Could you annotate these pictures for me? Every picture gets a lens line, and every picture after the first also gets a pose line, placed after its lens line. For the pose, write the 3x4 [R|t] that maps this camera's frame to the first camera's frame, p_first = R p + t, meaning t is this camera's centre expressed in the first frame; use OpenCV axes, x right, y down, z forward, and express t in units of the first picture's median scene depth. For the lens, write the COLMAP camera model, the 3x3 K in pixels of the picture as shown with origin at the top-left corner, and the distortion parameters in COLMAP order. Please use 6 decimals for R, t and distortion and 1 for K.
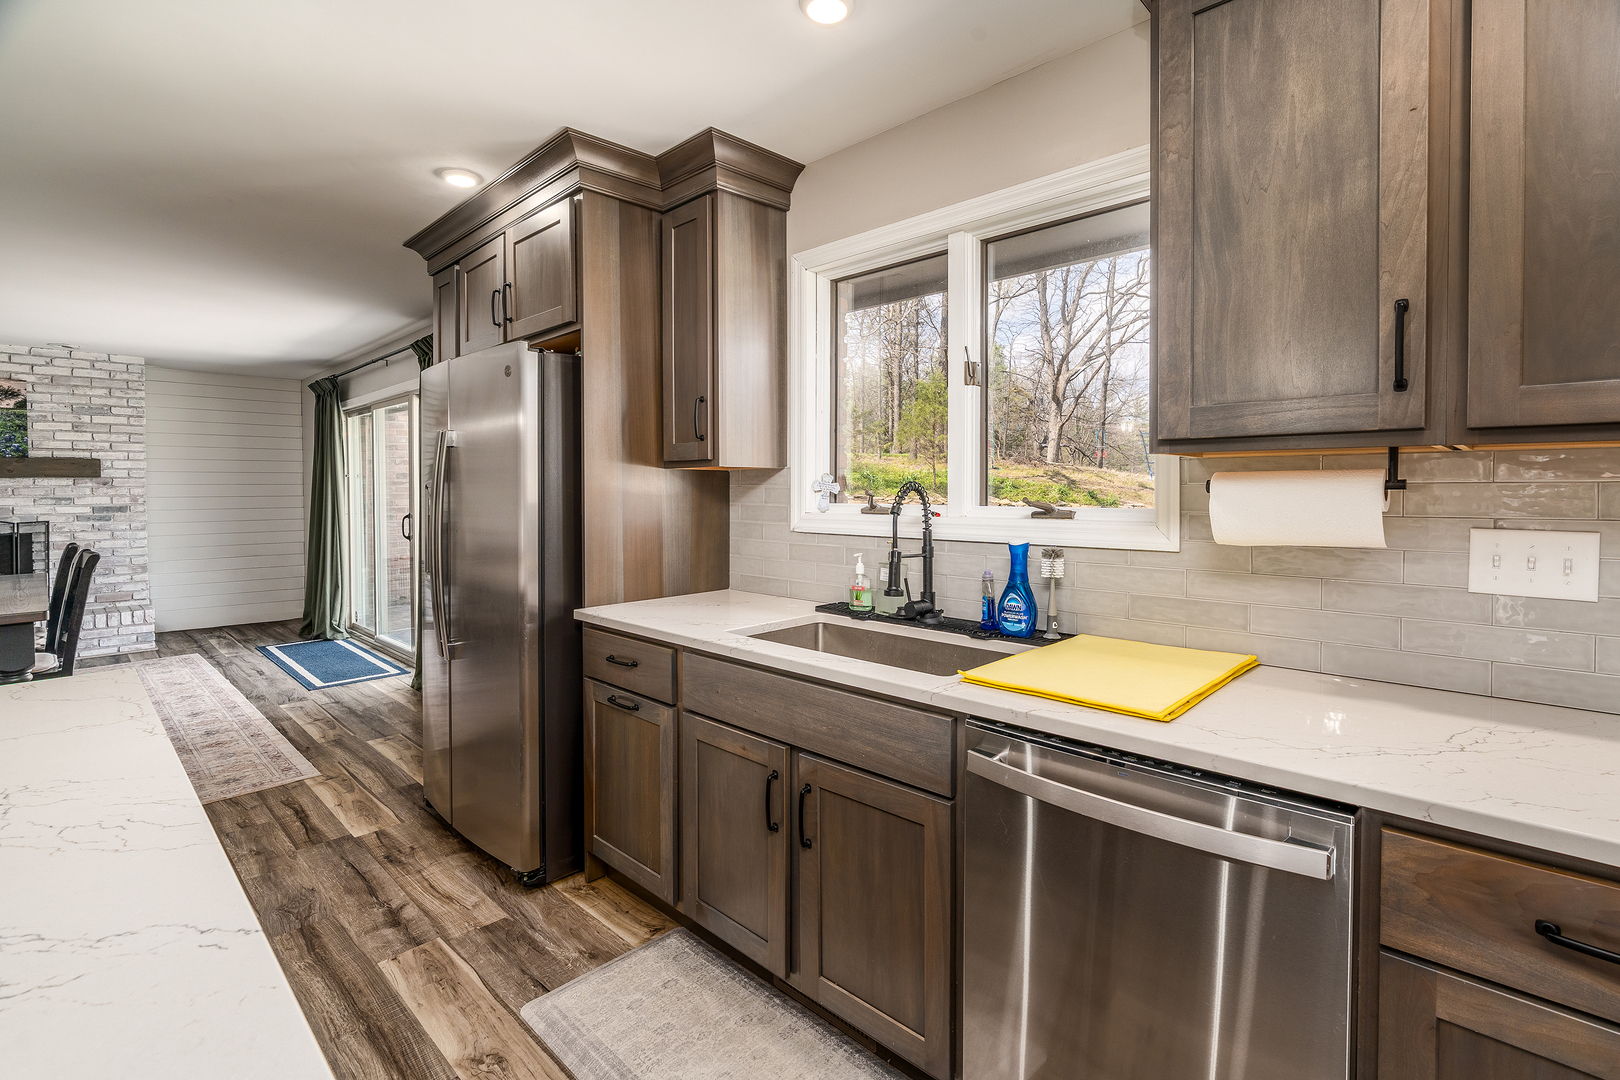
lens RADIAL K [[736.7, 0, 805.0], [0, 736.7, 522.5], [0, 0, 1]] dist [-0.002210, -0.000288]
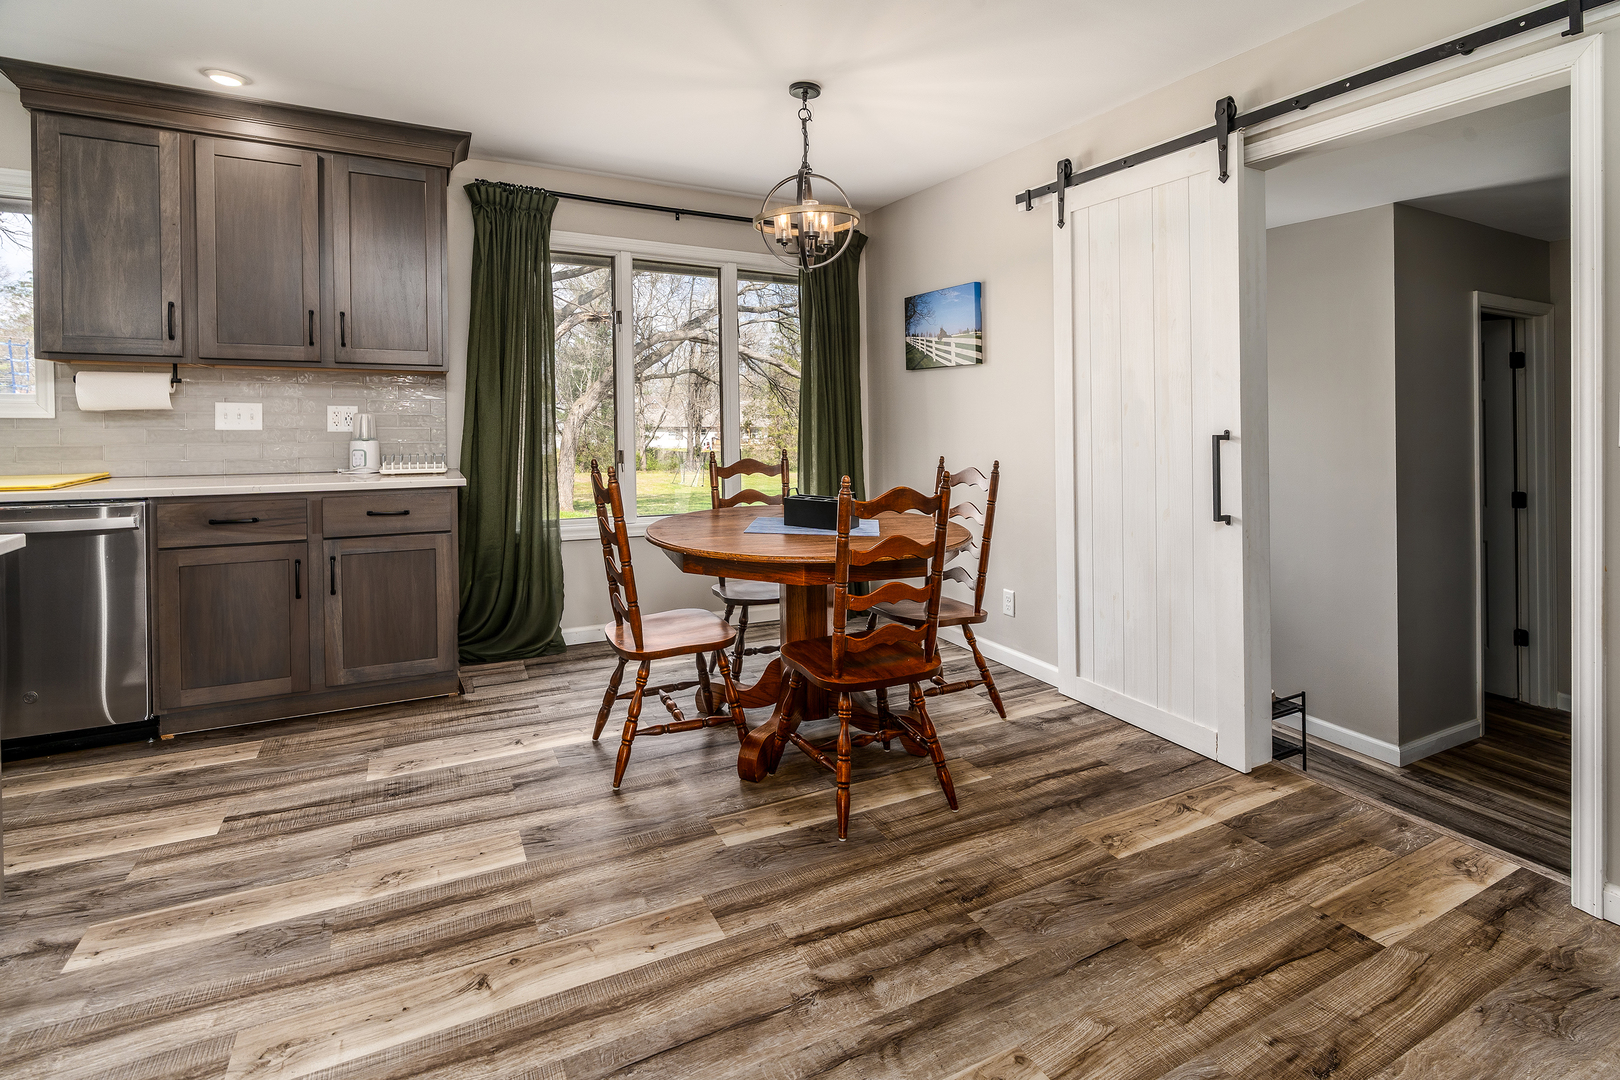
lens RADIAL K [[780.0, 0, 817.0], [0, 780.0, 418.5], [0, 0, 1]] dist [0.000477, -0.000012]
pose [[0.303805, 0.003415, 0.952728, -0.864821], [0.038295, 0.999142, -0.015793, 0.175561], [-0.951964, 0.041283, 0.303414, -1.569287]]
